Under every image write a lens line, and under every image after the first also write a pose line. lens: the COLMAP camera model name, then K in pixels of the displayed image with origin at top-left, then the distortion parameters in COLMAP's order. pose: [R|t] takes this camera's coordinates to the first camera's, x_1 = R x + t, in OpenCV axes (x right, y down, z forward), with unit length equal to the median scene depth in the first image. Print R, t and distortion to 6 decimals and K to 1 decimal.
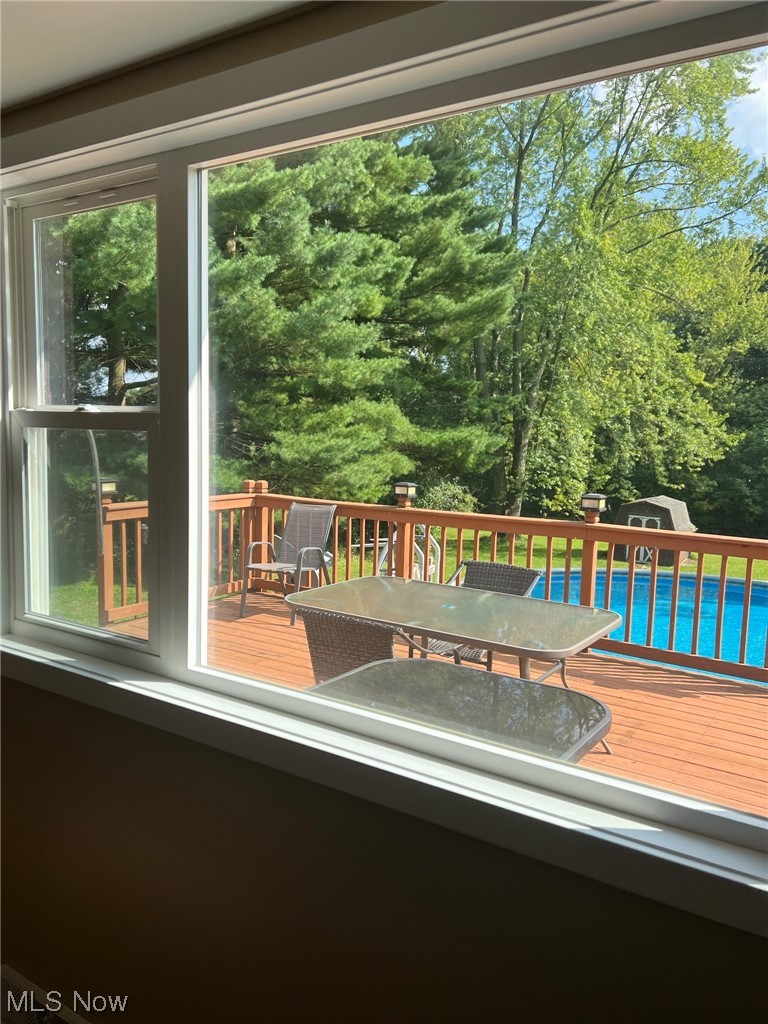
lens RADIAL K [[768.0, 0, 367.9], [0, 768.0, 521.7], [0, 0, 1]] dist [0.041279, -0.051883]
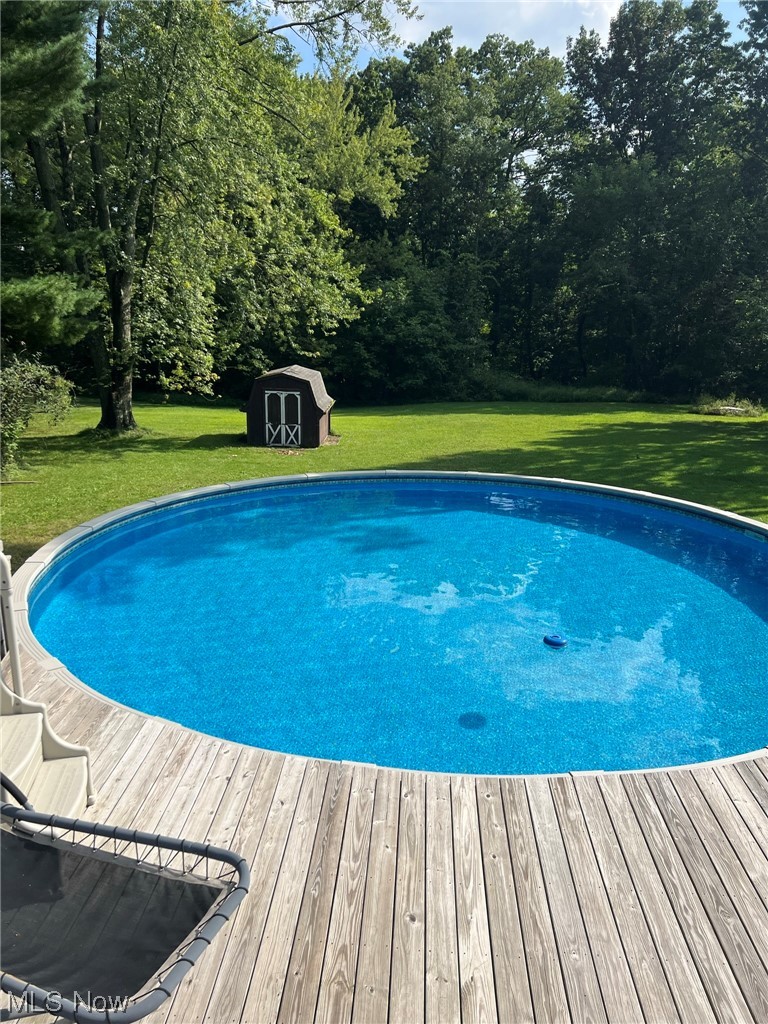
lens RADIAL K [[768.0, 0, 379.0], [0, 768.0, 522.8], [0, 0, 1]] dist [0.041279, -0.051883]
pose [[0.867411, -0.148296, 0.474981, 0.026483], [0.066725, 0.980602, 0.184305, -0.014175], [-0.493099, -0.128175, 0.860479, 0.206852]]
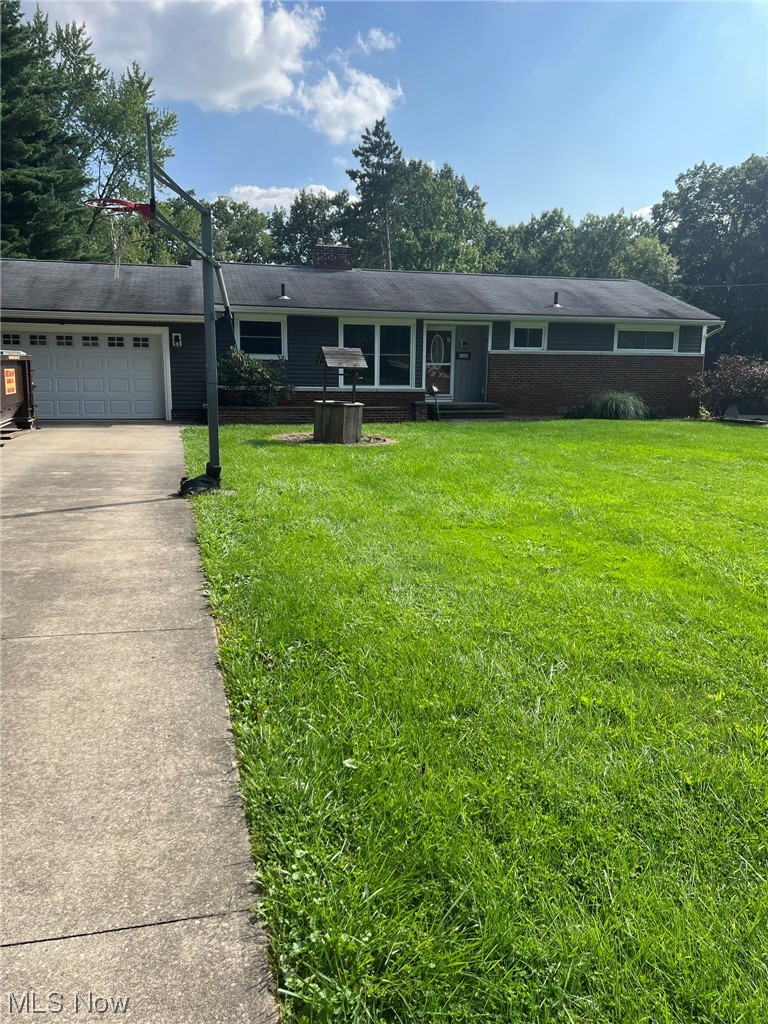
lens RADIAL K [[768.0, 0, 378.9], [0, 768.0, 512.0], [0, 0, 1]] dist [0.041279, -0.051883]
pose [[0.661462, -0.158993, 0.732932, -0.662962], [0.096351, 0.987187, 0.127193, 0.073554], [-0.743764, -0.013515, 0.668306, -0.642624]]
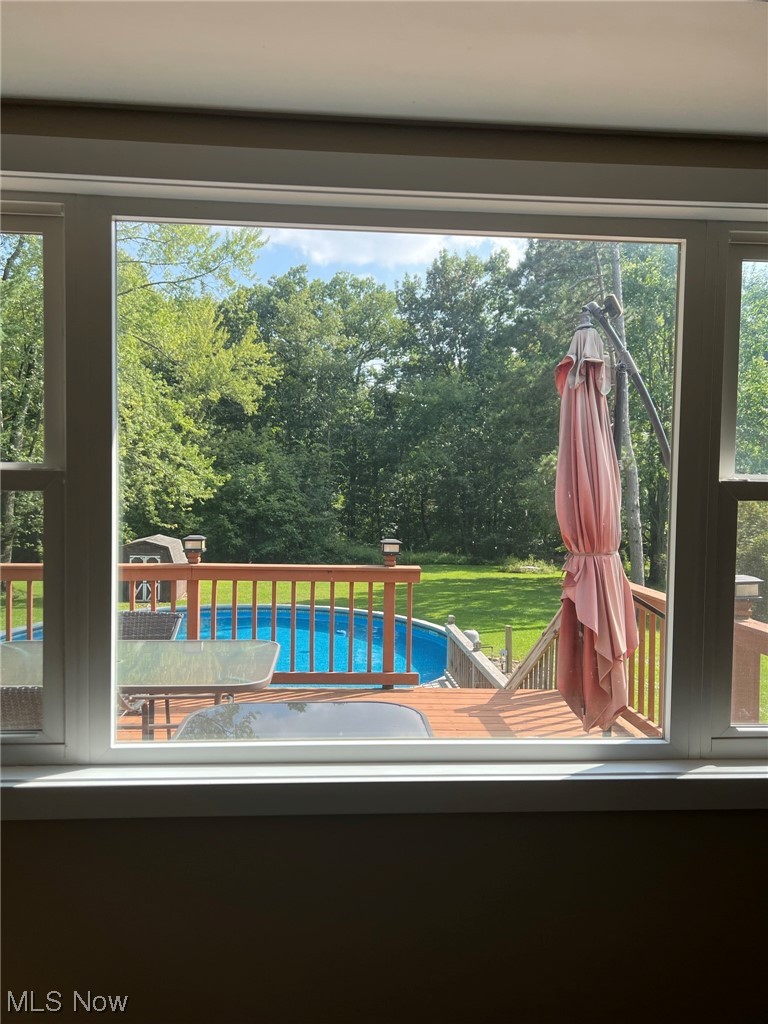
lens RADIAL K [[768.0, 0, 378.7], [0, 768.0, 524.2], [0, 0, 1]] dist [0.041279, -0.051883]
pose [[0.787402, -0.047211, 0.614630, -0.025364], [0.077380, 0.996746, -0.022570, -0.001402], [-0.611564, 0.065332, 0.788493, 0.002995]]
